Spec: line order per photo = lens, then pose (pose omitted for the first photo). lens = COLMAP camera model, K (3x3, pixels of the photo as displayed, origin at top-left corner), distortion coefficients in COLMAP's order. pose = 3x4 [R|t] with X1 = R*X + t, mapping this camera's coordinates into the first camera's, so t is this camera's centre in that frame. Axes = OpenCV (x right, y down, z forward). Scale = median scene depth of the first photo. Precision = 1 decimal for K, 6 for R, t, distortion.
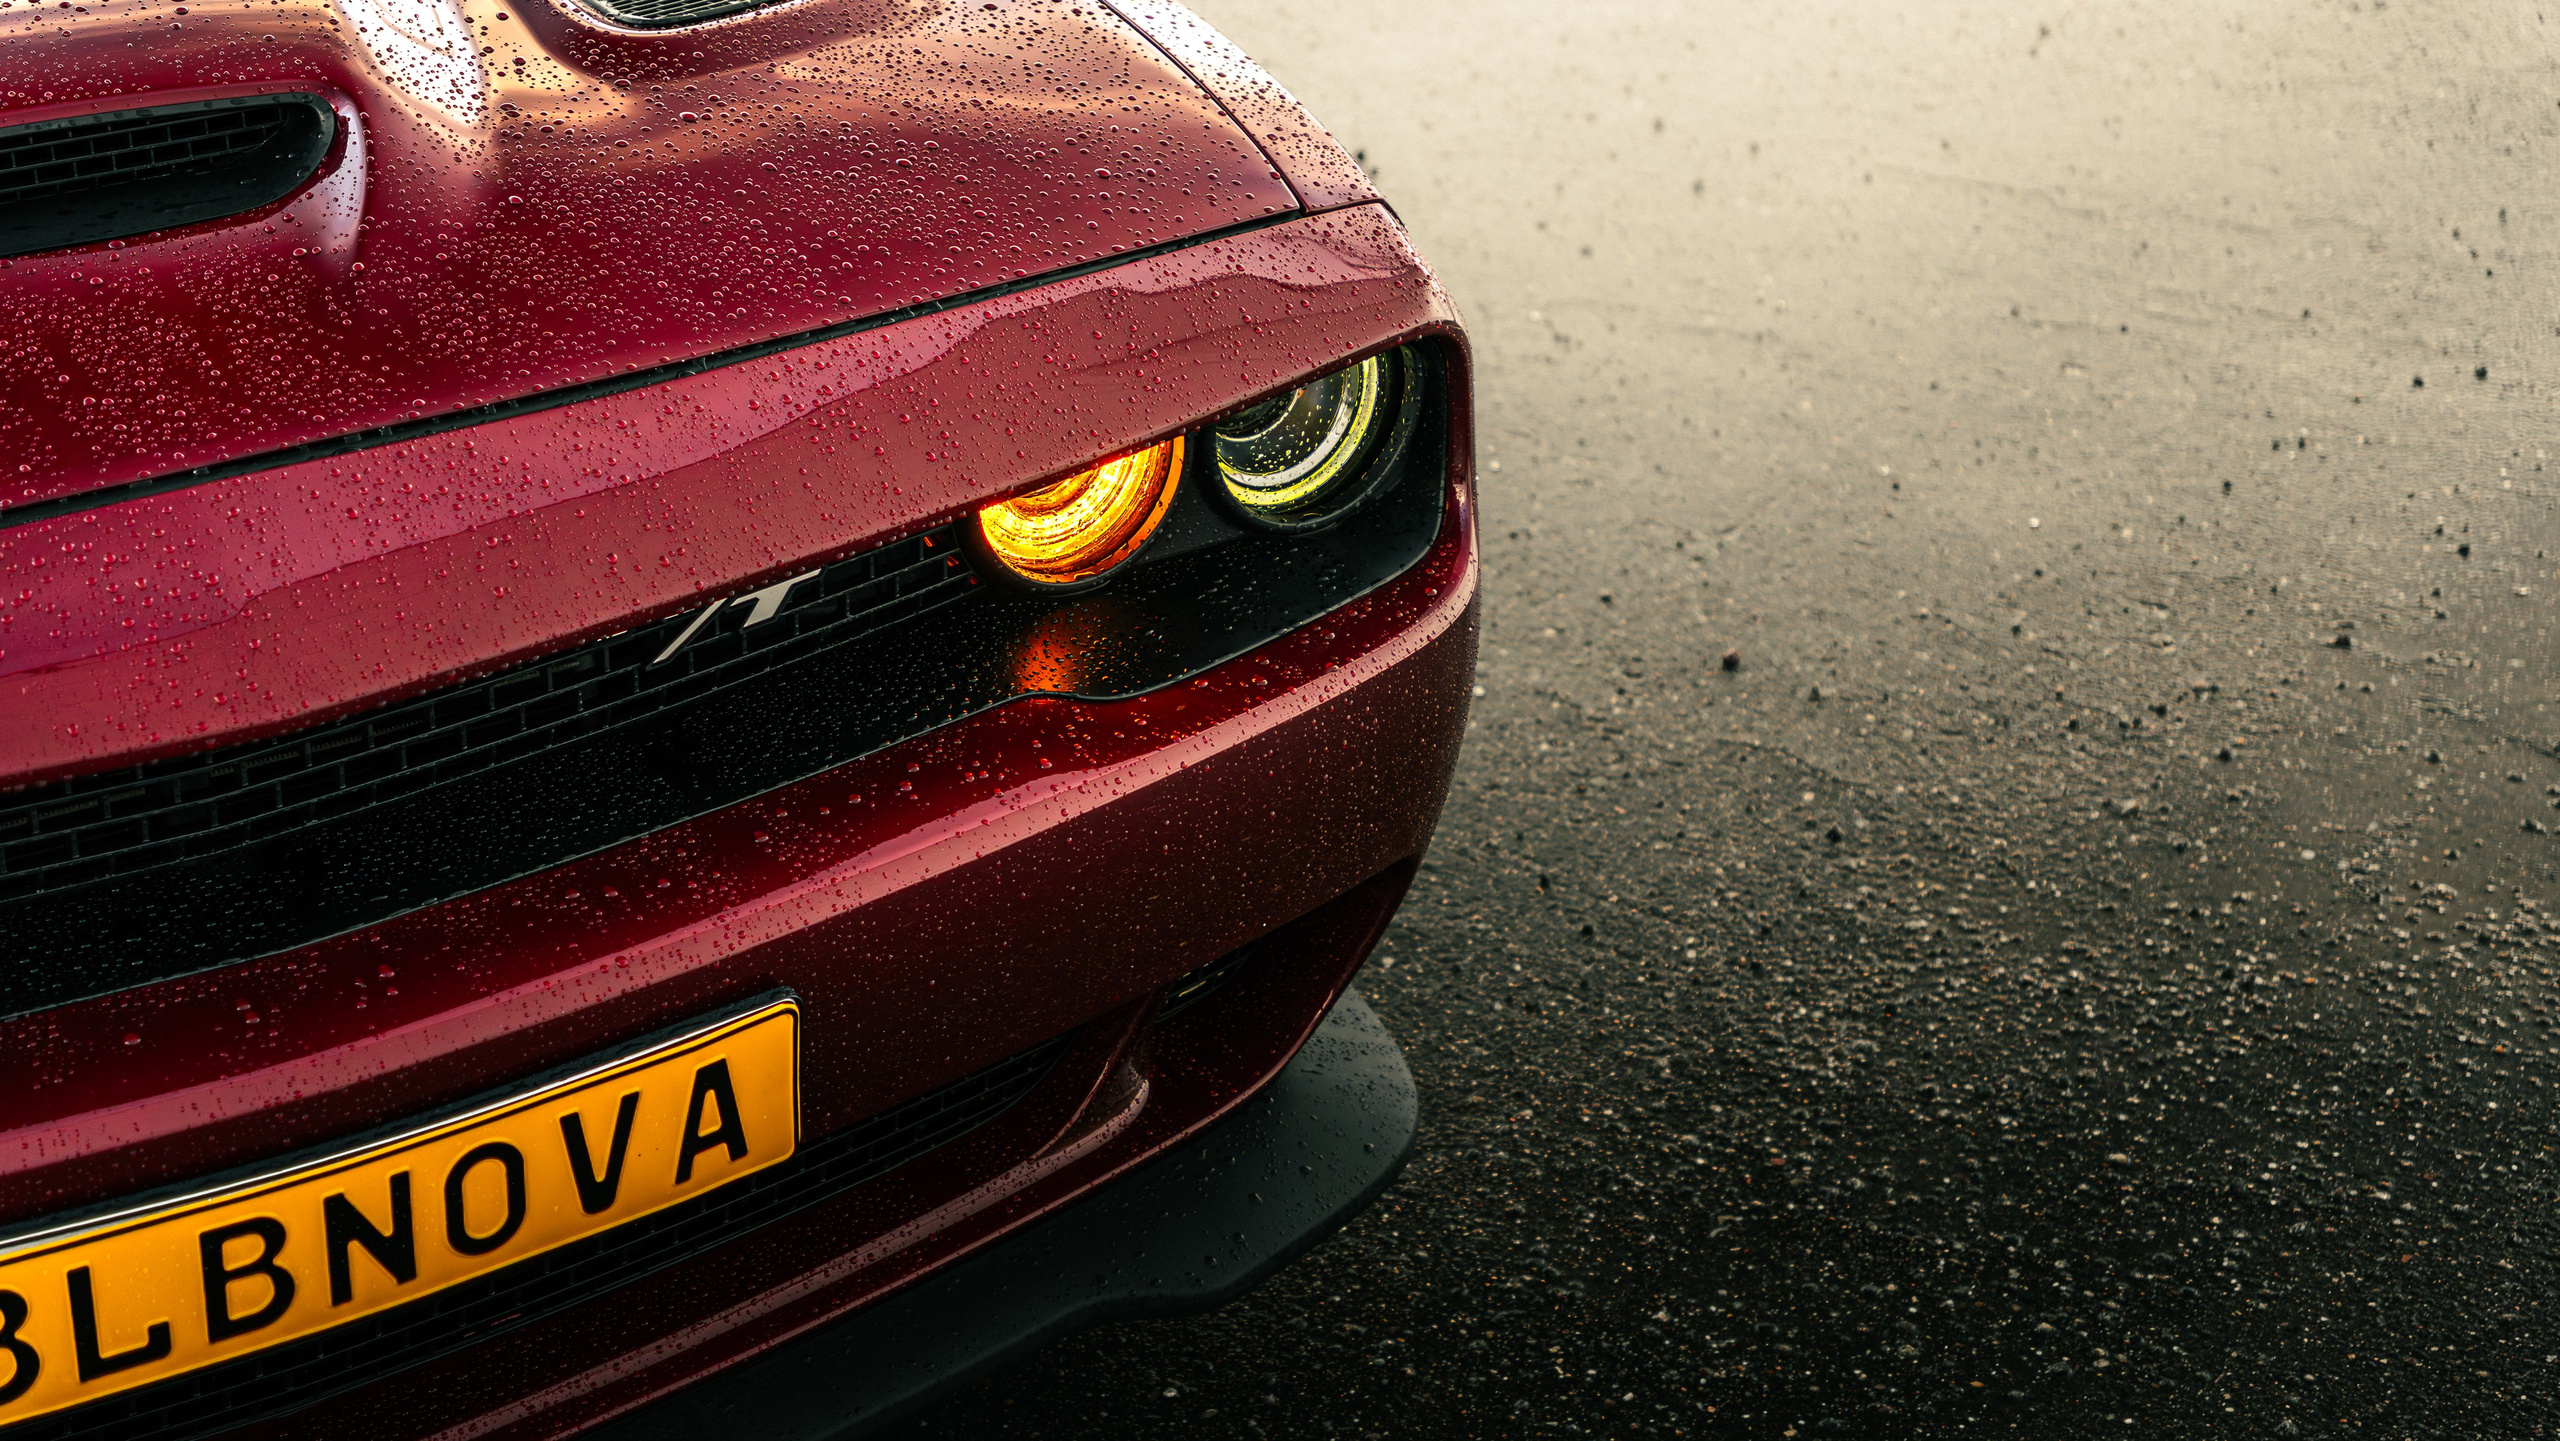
lens RADIAL K [[4303.6, 0, 1264.1], [0, 4303.6, 722.9], [0, 0, 1]] dist [0.037508, 0.000000]
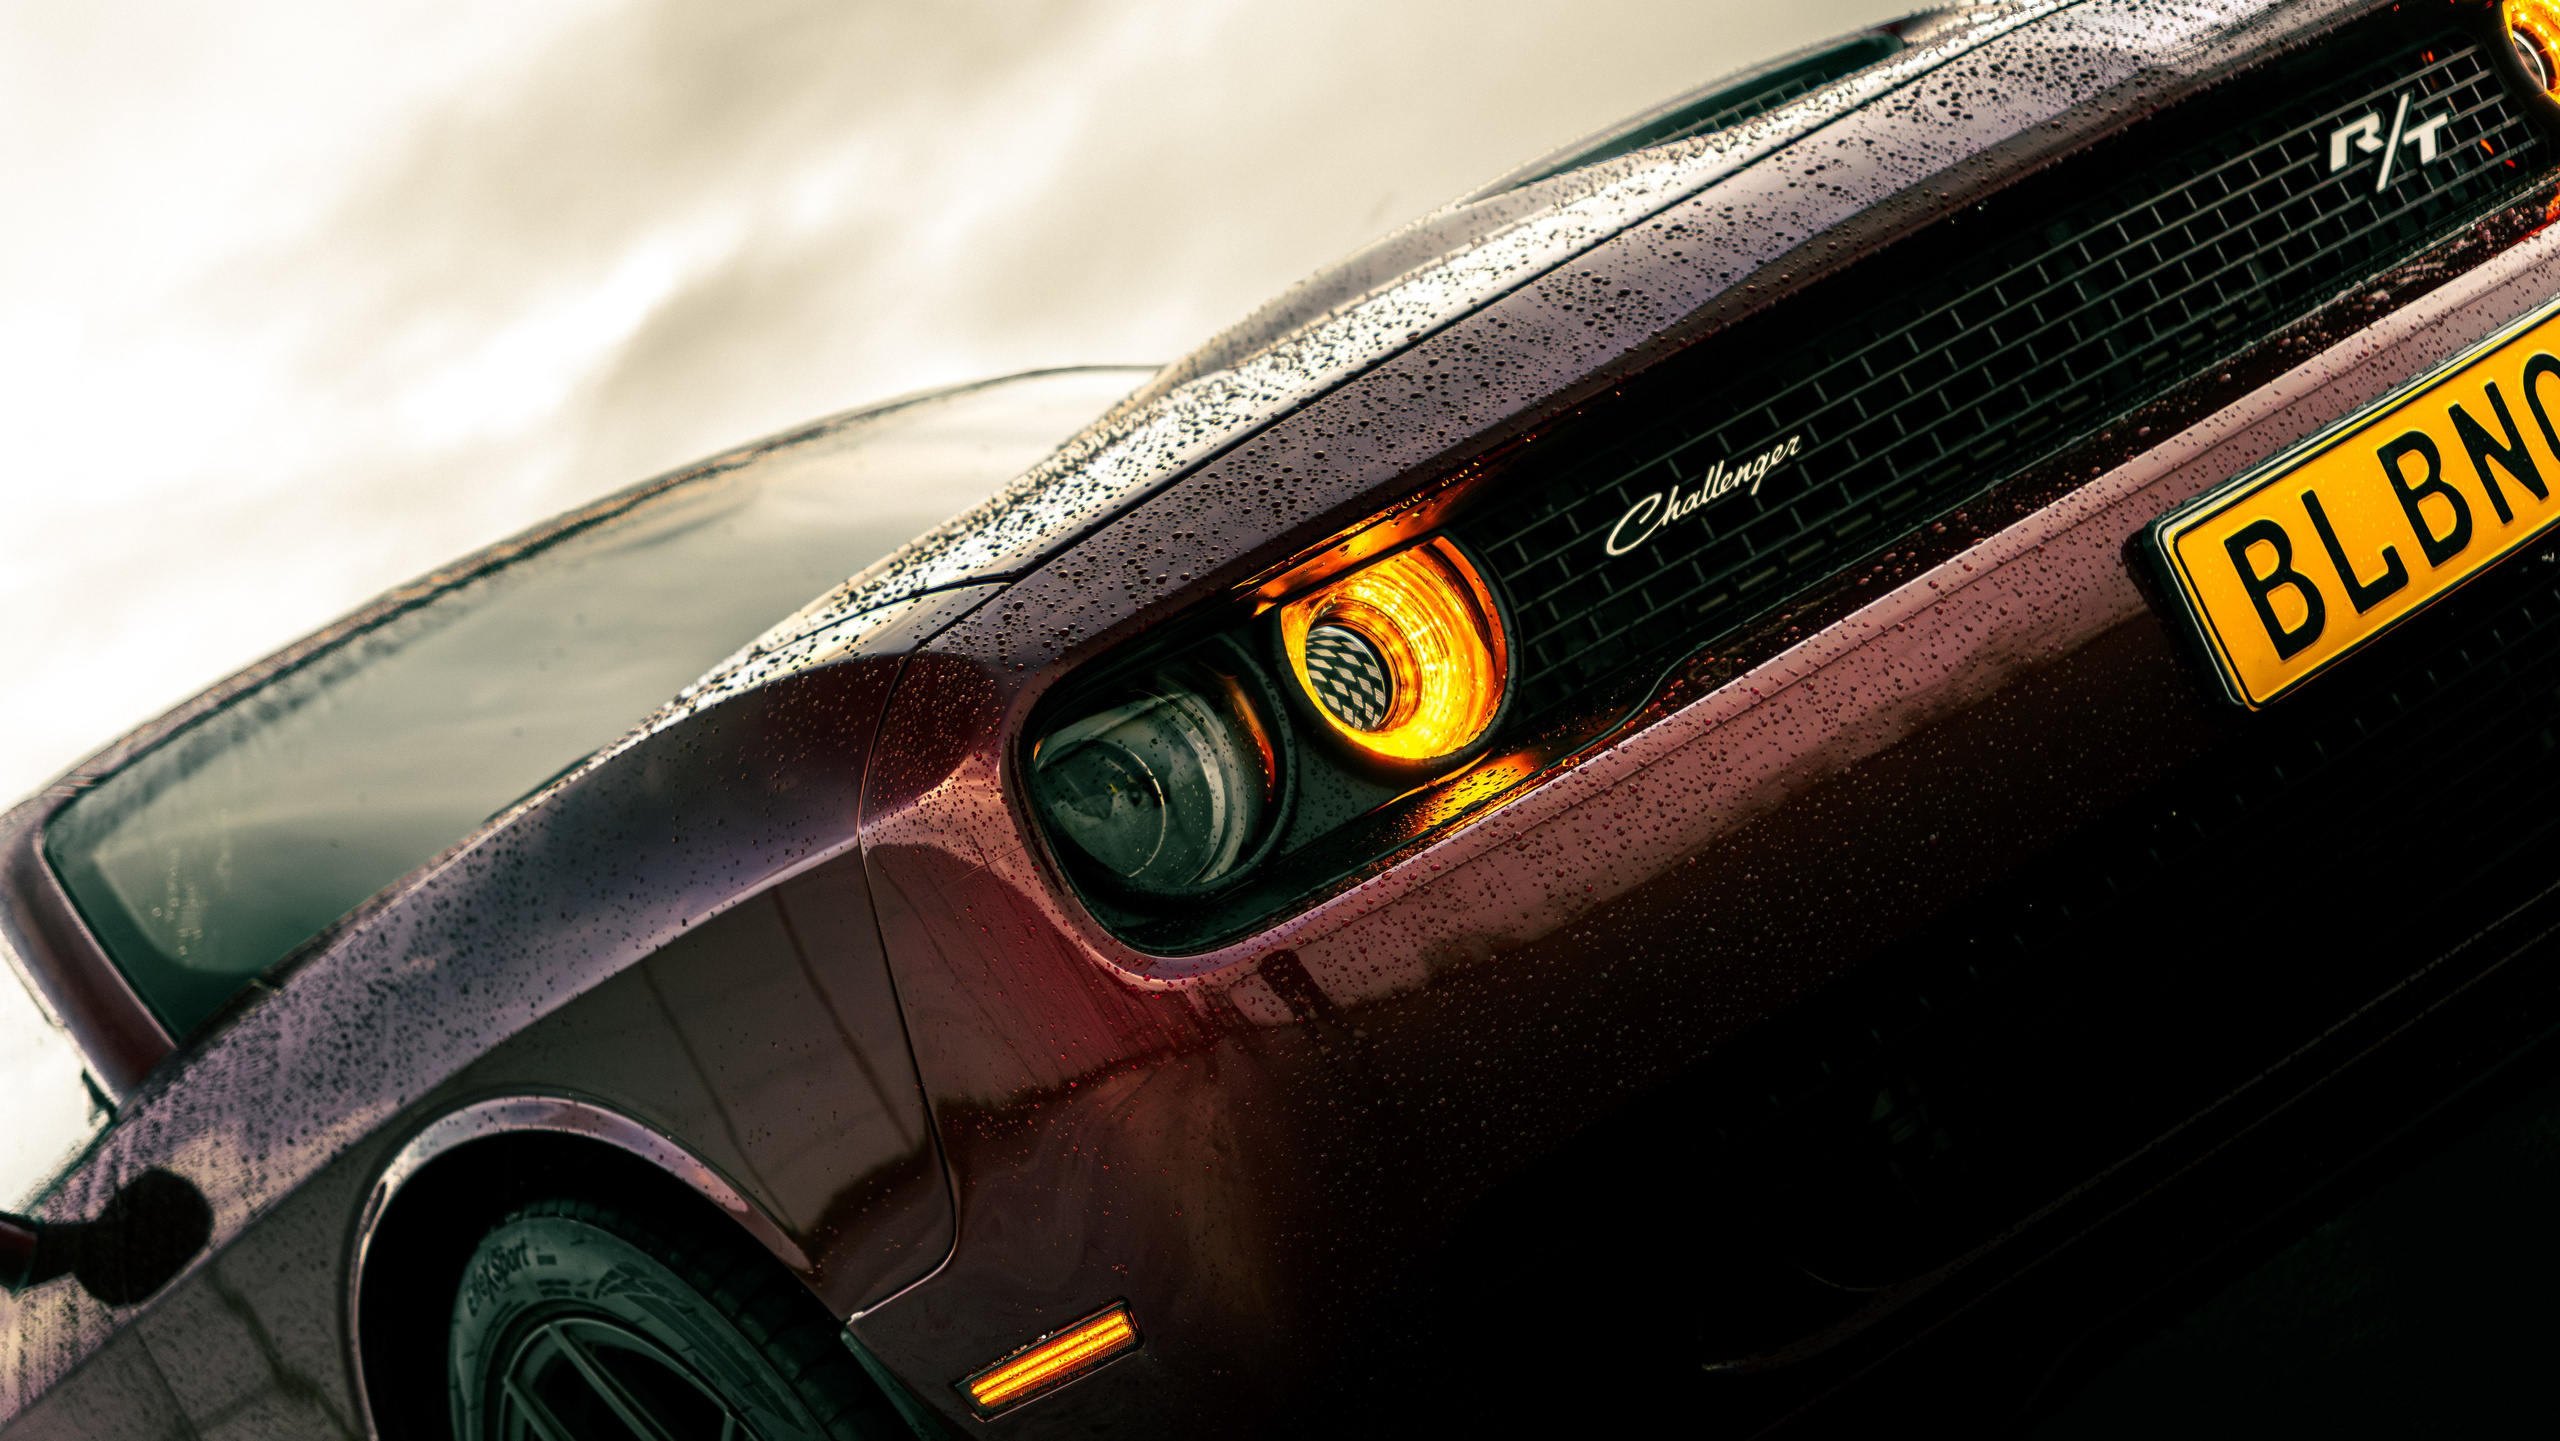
lens RADIAL K [[4303.6, 0, 1298.3], [0, 4303.6, 722.1], [0, 0, 1]] dist [0.037508, 0.000000]
pose [[0.867673, -0.496329, 0.028301, -0.468468], [0.443112, 0.746320, -0.496647, 0.507077], [0.225378, 0.443468, 0.867491, 0.003345]]
